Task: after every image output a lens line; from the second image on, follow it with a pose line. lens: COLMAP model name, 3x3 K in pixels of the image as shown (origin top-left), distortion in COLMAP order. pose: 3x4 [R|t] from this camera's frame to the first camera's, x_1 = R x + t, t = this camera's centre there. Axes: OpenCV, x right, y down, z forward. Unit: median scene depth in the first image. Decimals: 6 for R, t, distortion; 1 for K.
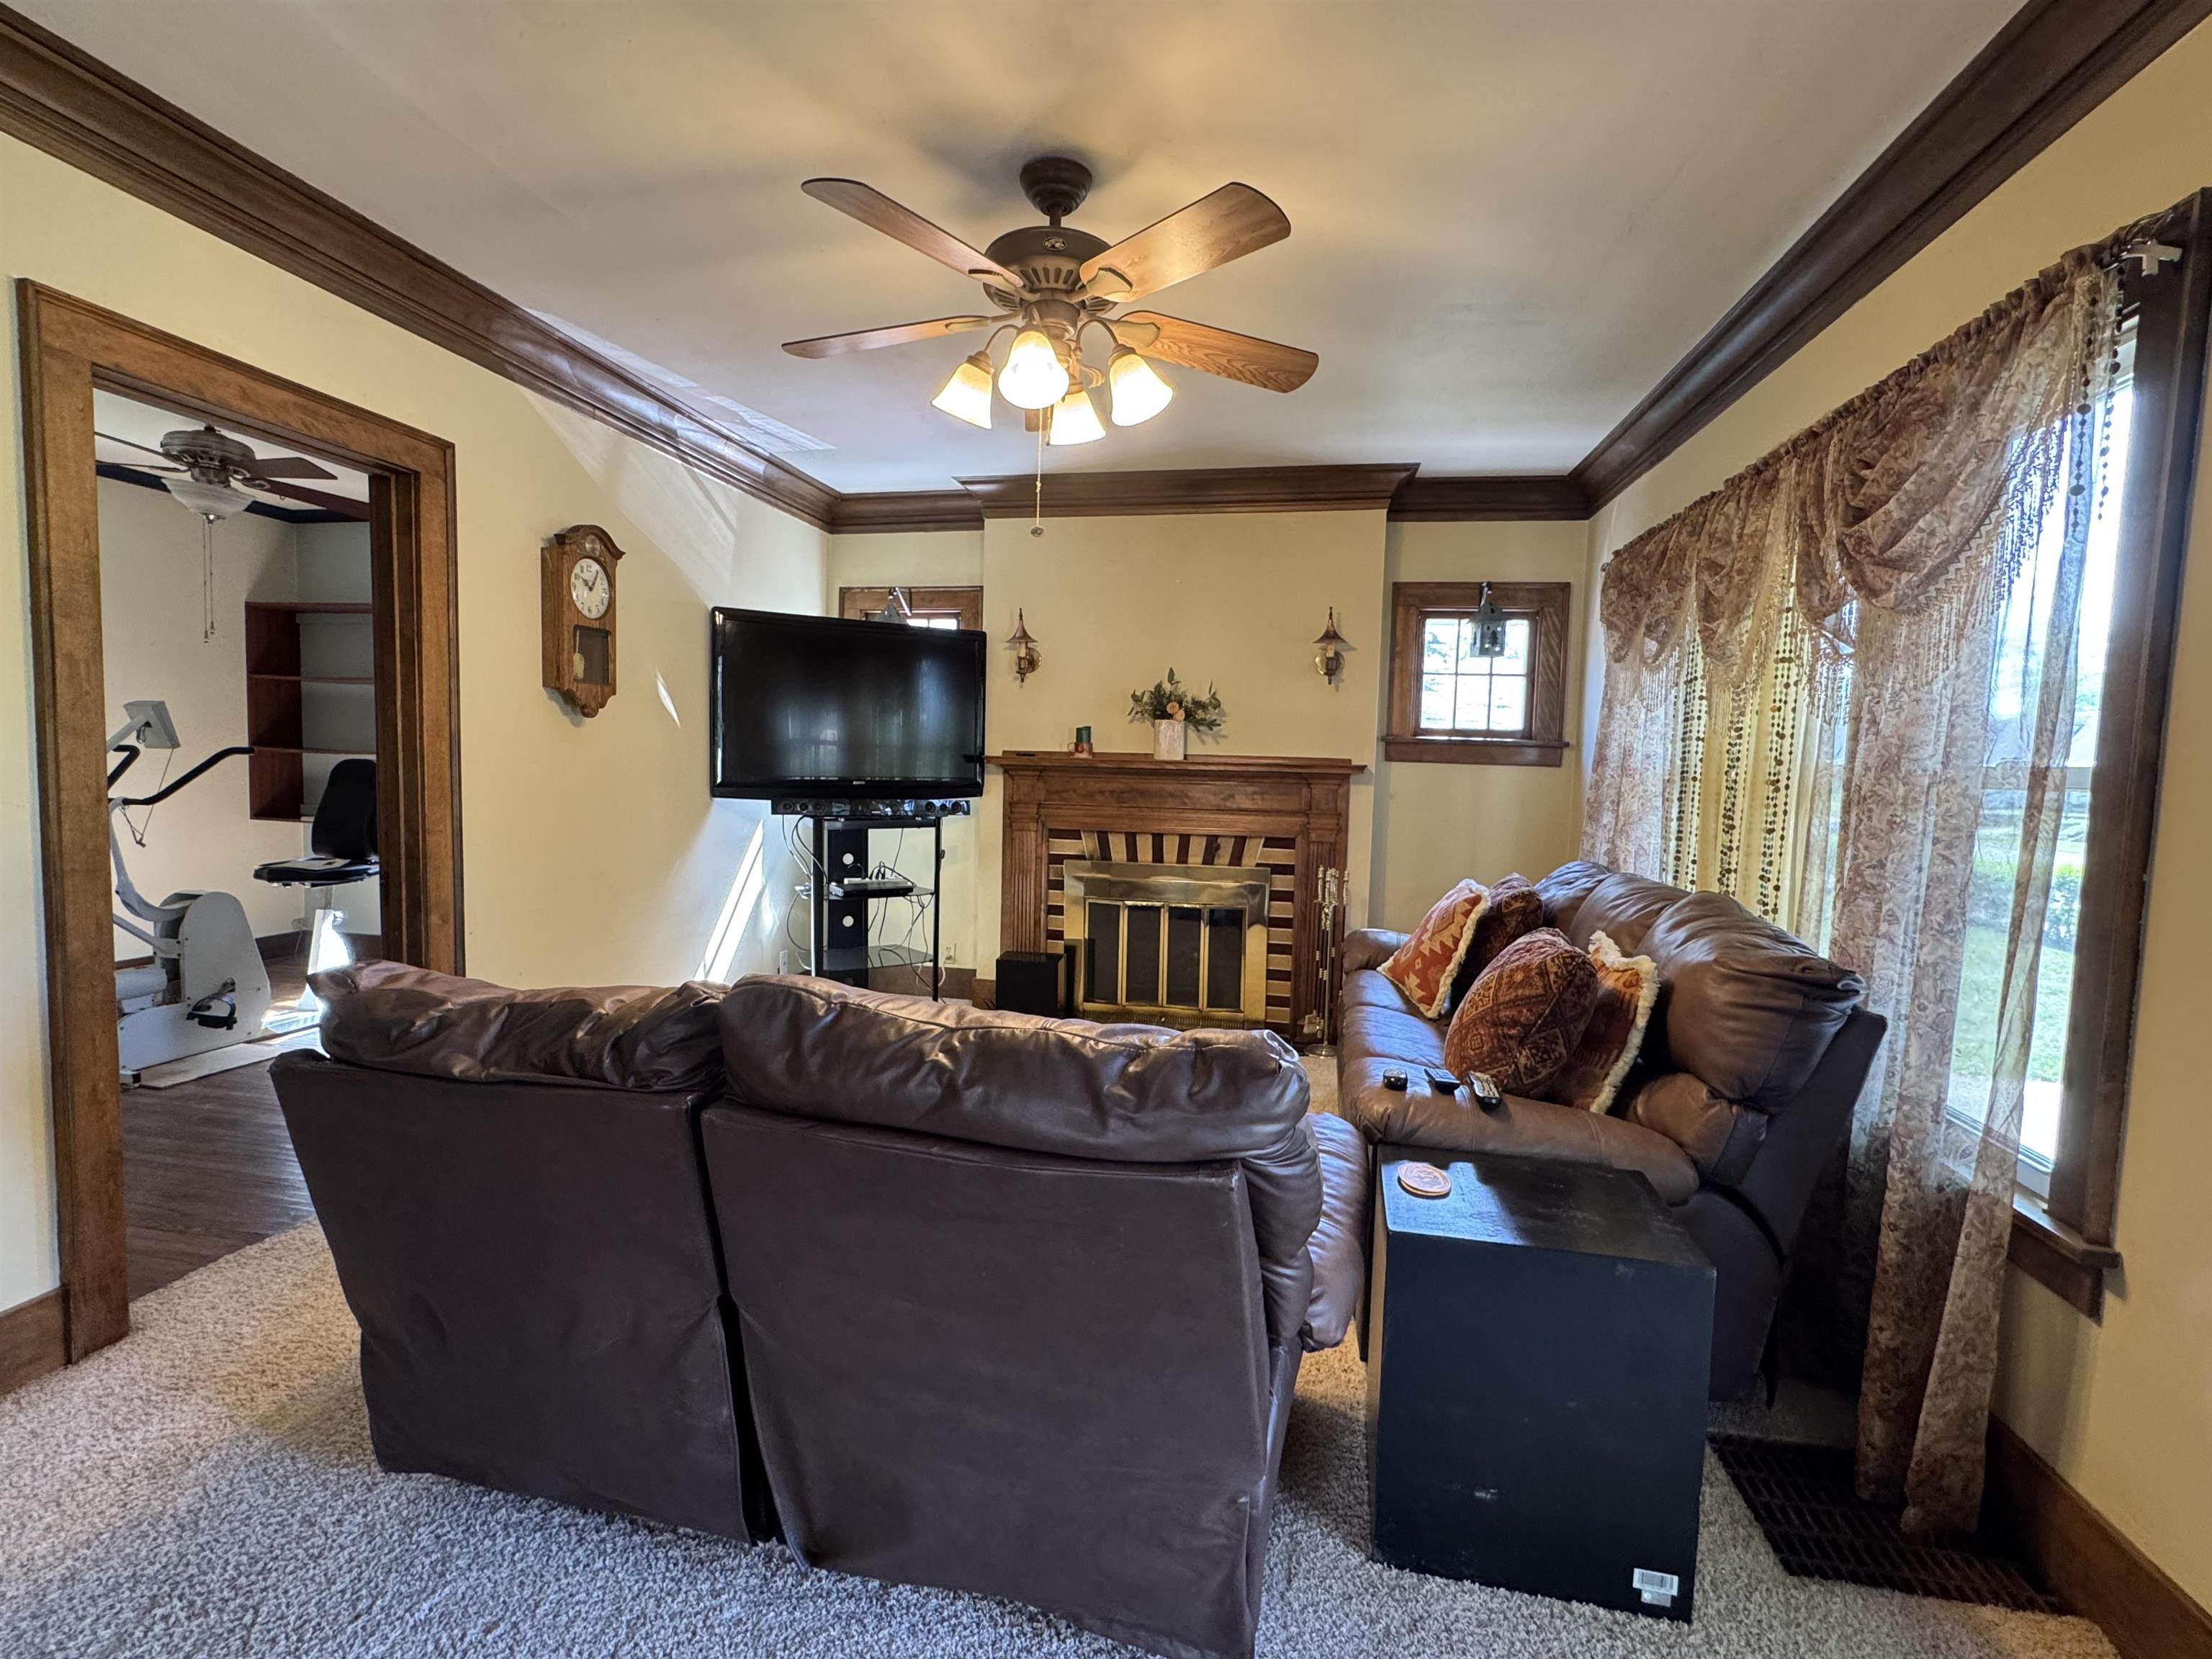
lens RADIAL K [[1004.2, 0, 1098.5], [0, 1004.2, 829.3], [0, 0, 1]] dist [-0.008250, -0.000557]
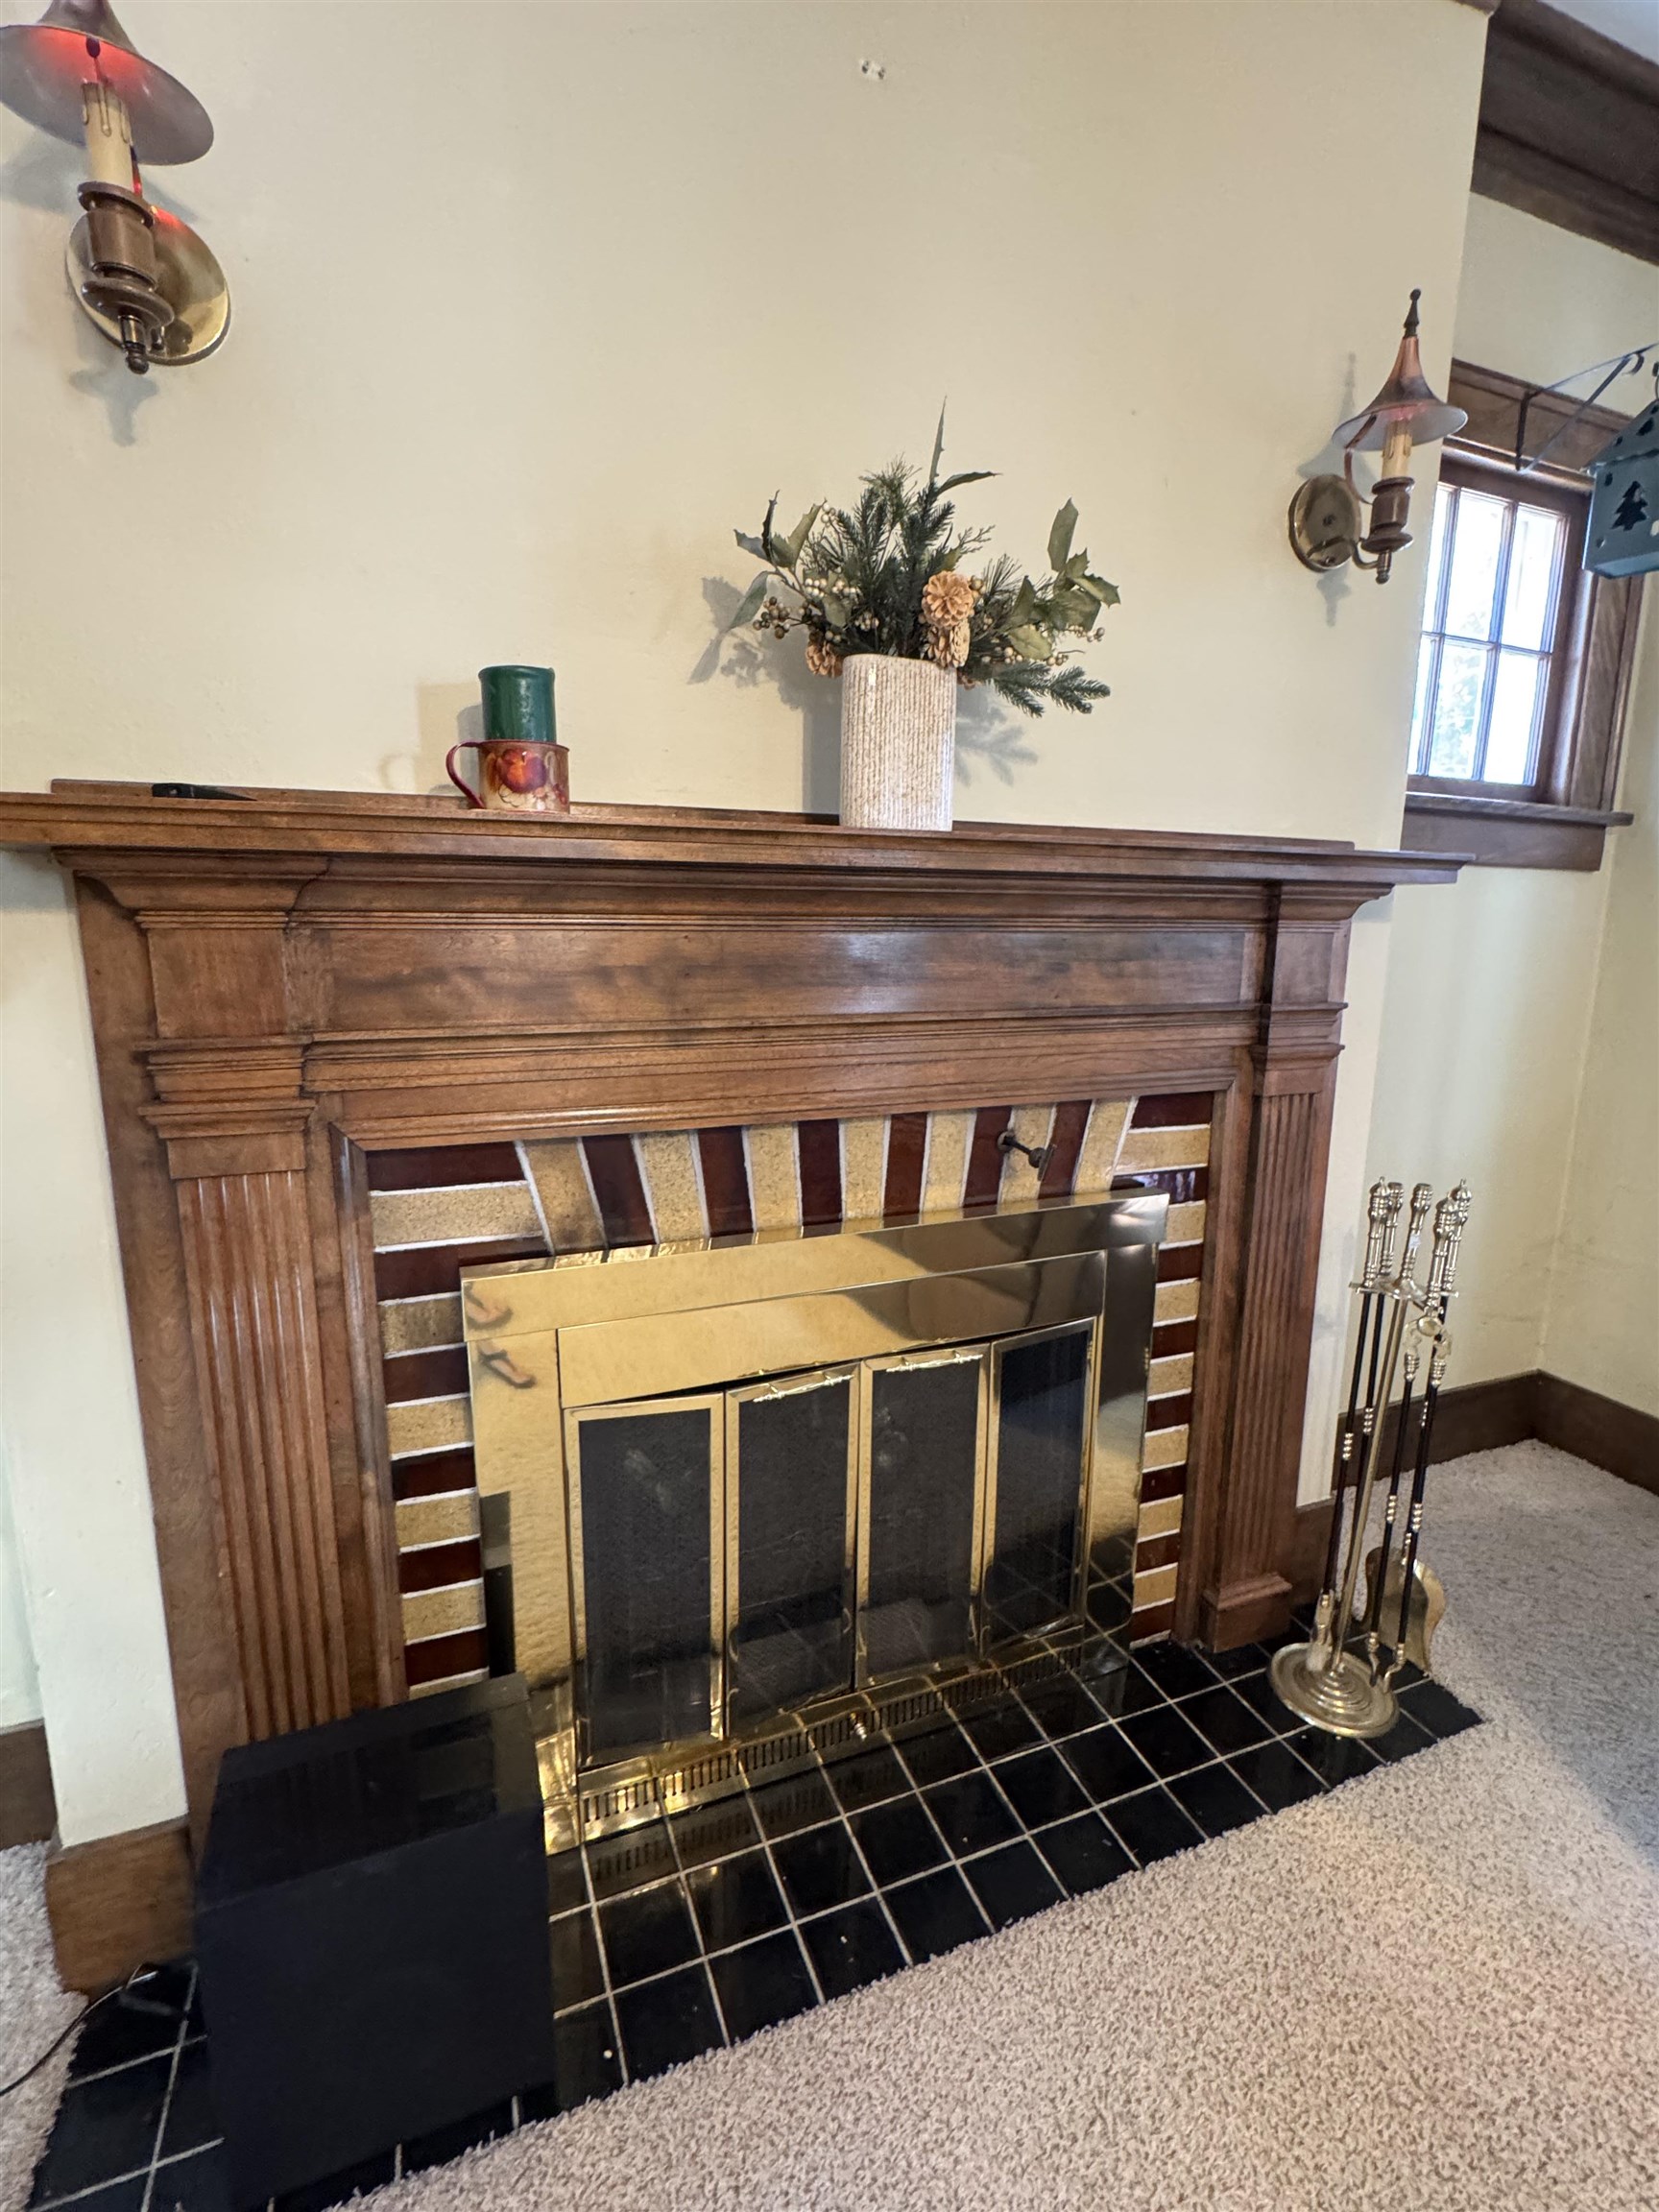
lens RADIAL K [[1004.2, 0, 836.6], [0, 1004.2, 1100.2], [0, 0, 1]] dist [-0.008250, -0.000557]
pose [[0.838891, -0.116280, 0.531733, -0.081624], [0.048626, 0.989018, 0.139564, -0.038908], [-0.542123, -0.091223, 0.835333, 0.786977]]
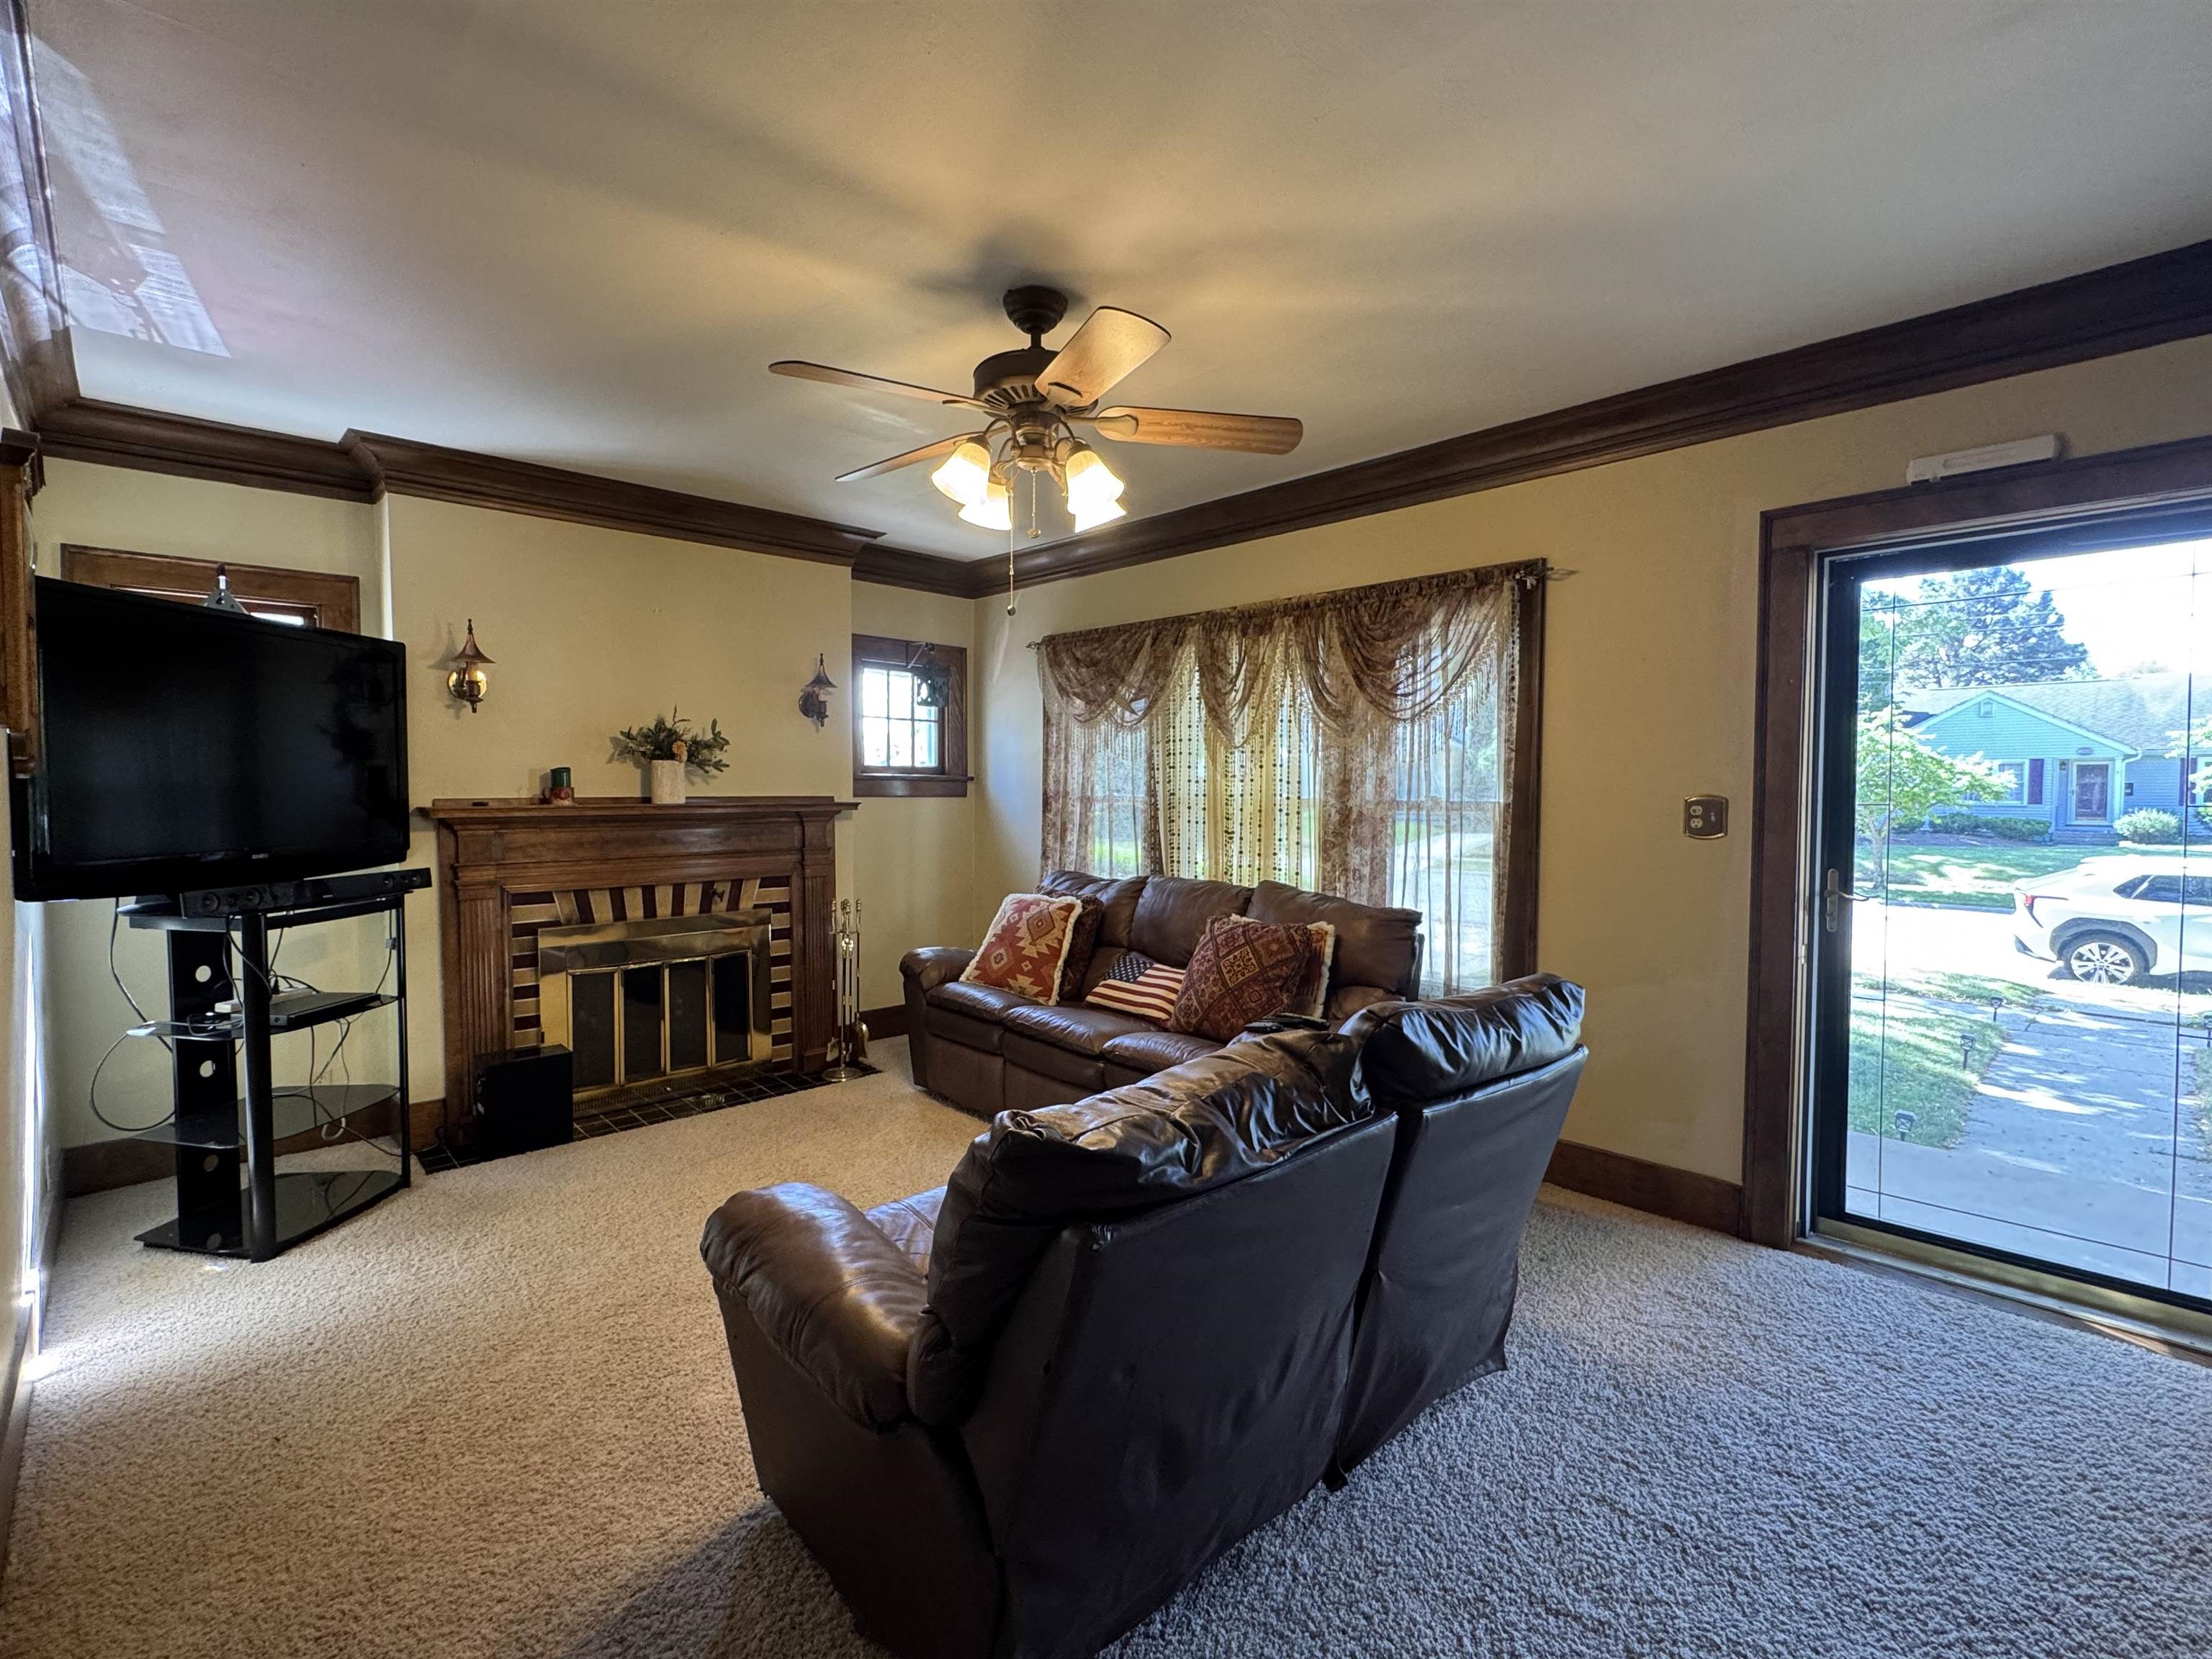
lens RADIAL K [[1004.2, 0, 1100.4], [0, 1004.2, 826.9], [0, 0, 1]] dist [-0.008250, -0.000557]
pose [[0.577034, -0.058586, 0.814616, -0.444568], [0.070241, 0.997288, 0.021968, -0.040248], [-0.813694, 0.044543, 0.579584, 0.150065]]
